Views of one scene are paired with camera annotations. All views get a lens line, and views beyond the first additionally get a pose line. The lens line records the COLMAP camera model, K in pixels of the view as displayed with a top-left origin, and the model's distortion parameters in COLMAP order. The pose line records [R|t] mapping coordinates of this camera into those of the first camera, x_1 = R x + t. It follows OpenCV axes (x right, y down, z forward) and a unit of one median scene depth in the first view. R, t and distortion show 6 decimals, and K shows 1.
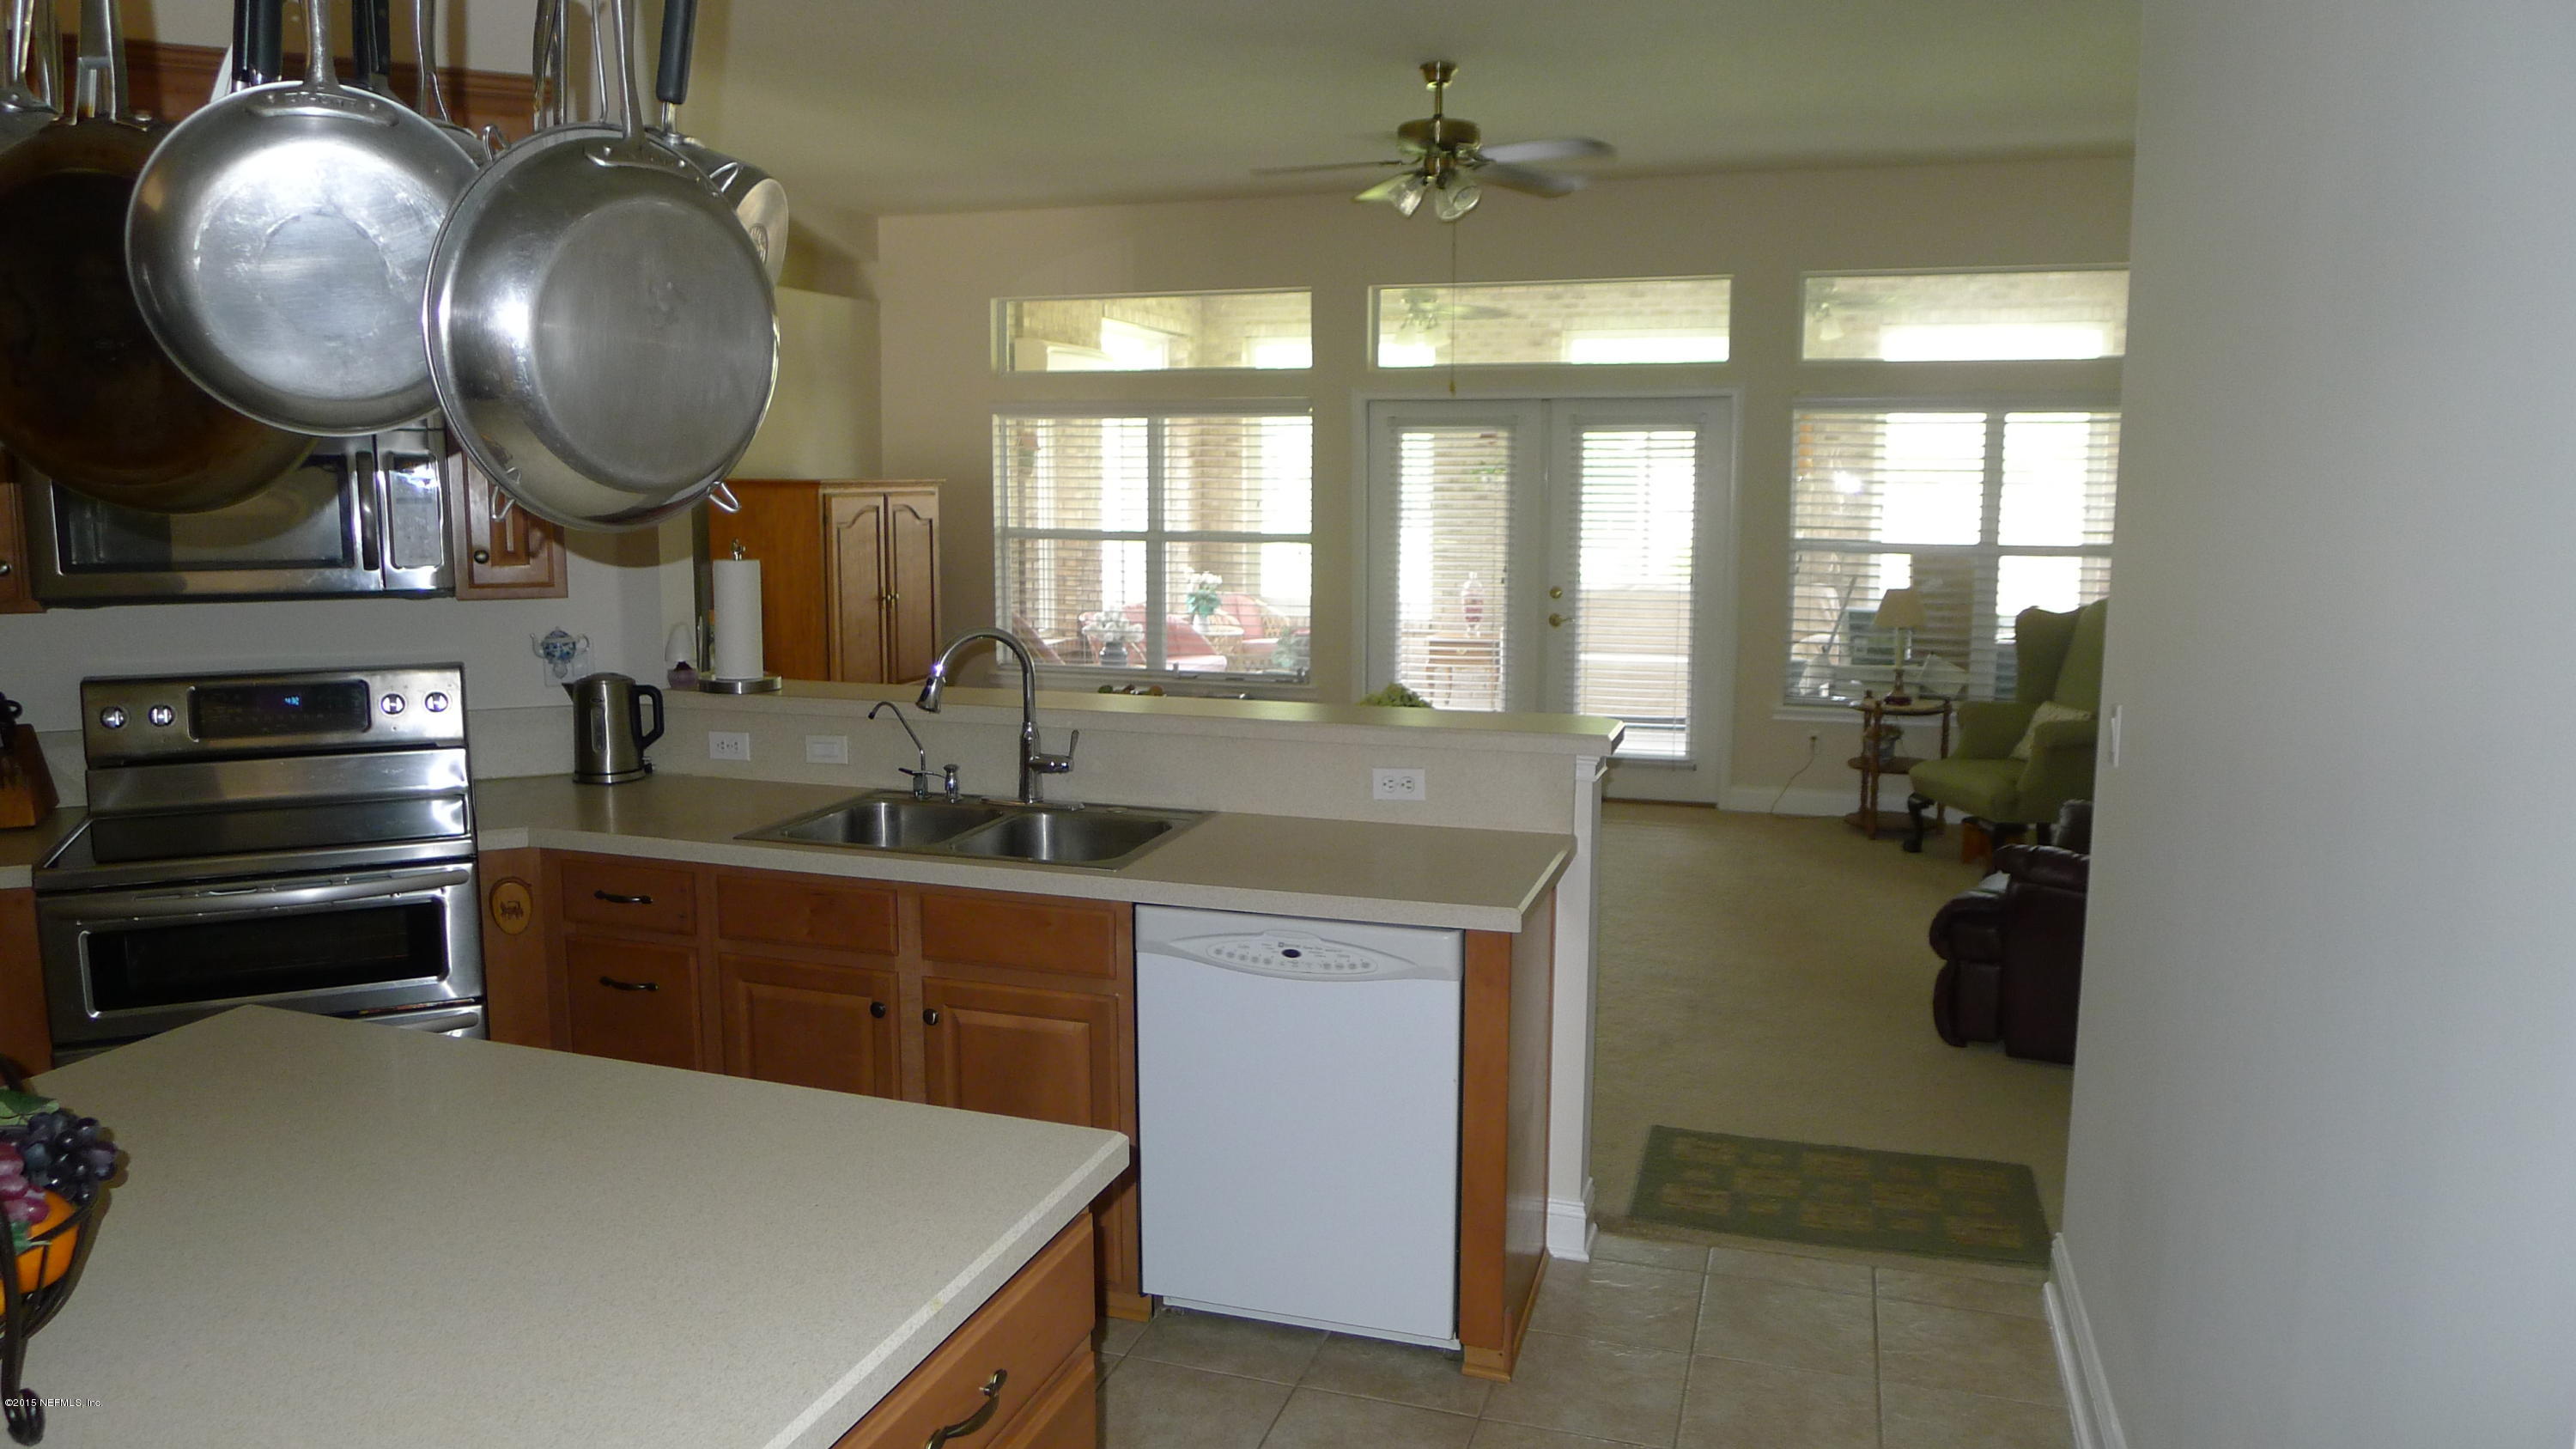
lens RADIAL K [[1687.6, 0, 1278.8], [0, 1687.6, 714.8], [0, 0, 1]] dist [-0.041039, -0.000768]
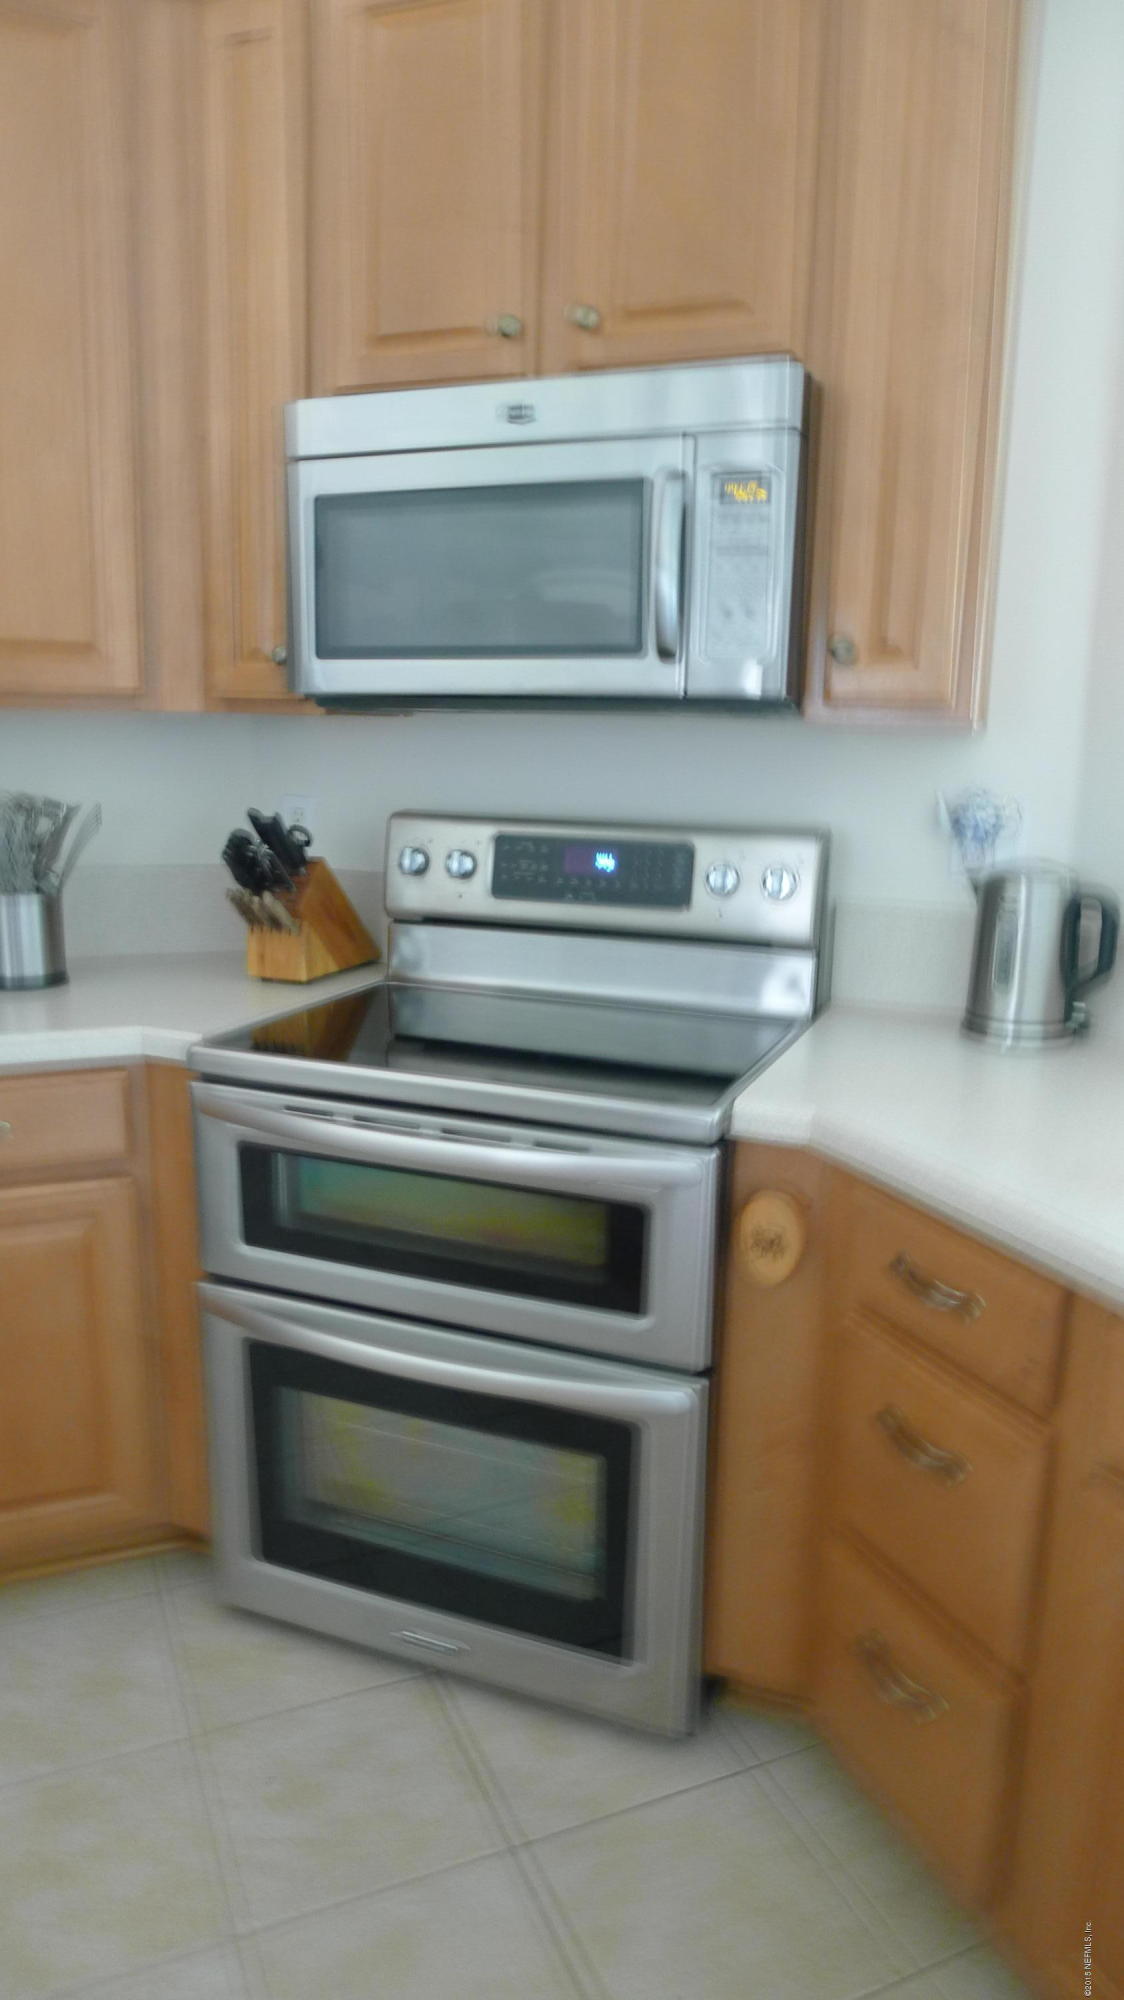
lens RADIAL K [[1317.6, 0, 562.0], [0, 1317.6, 1000.0], [0, 0, 1]] dist [-0.074687, 0.041308]
pose [[0.661745, 0.166053, -0.731109, -0.081521], [-0.117471, 0.986084, 0.117638, -0.006278], [0.740469, 0.008038, 0.672043, 0.283946]]
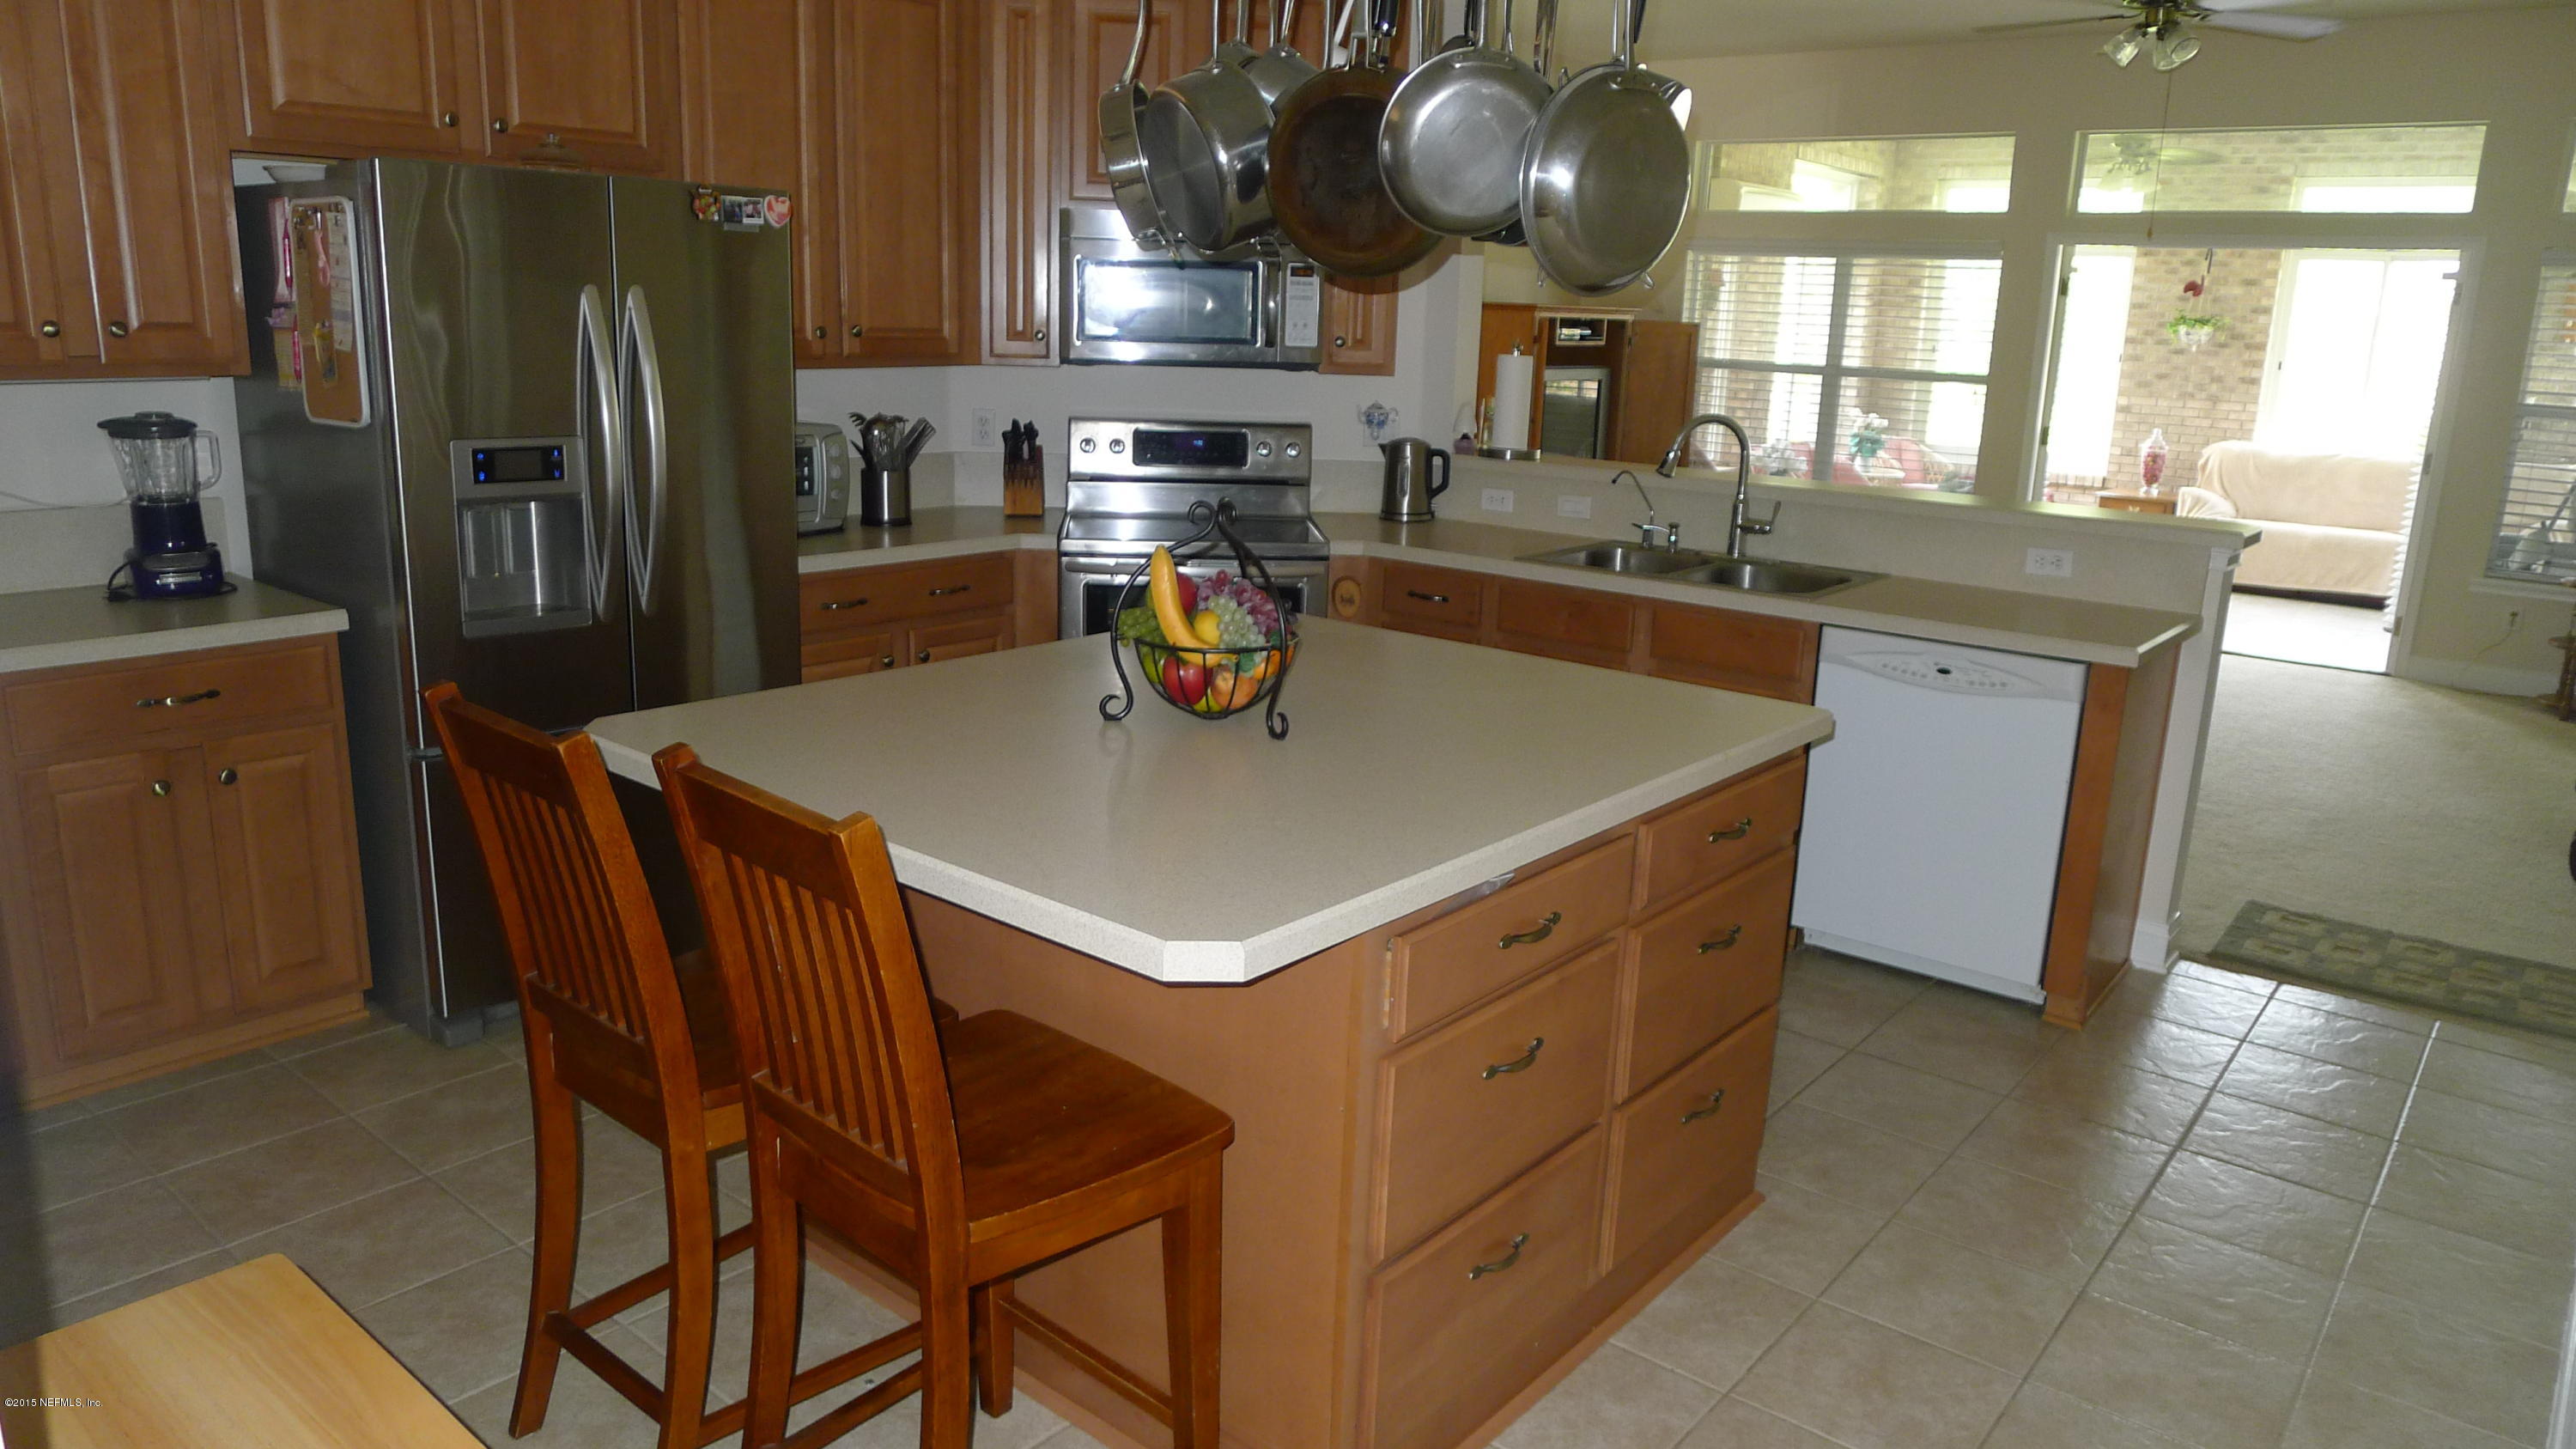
lens RADIAL K [[1697.3, 0, 1265.3], [0, 1697.3, 728.7], [0, 0, 1]] dist [-0.074687, 0.041308]
pose [[0.928350, 0.115020, -0.353465, -0.006045], [-0.079715, 0.990401, 0.112920, 0.031302], [0.363060, -0.076653, 0.928607, -0.151855]]
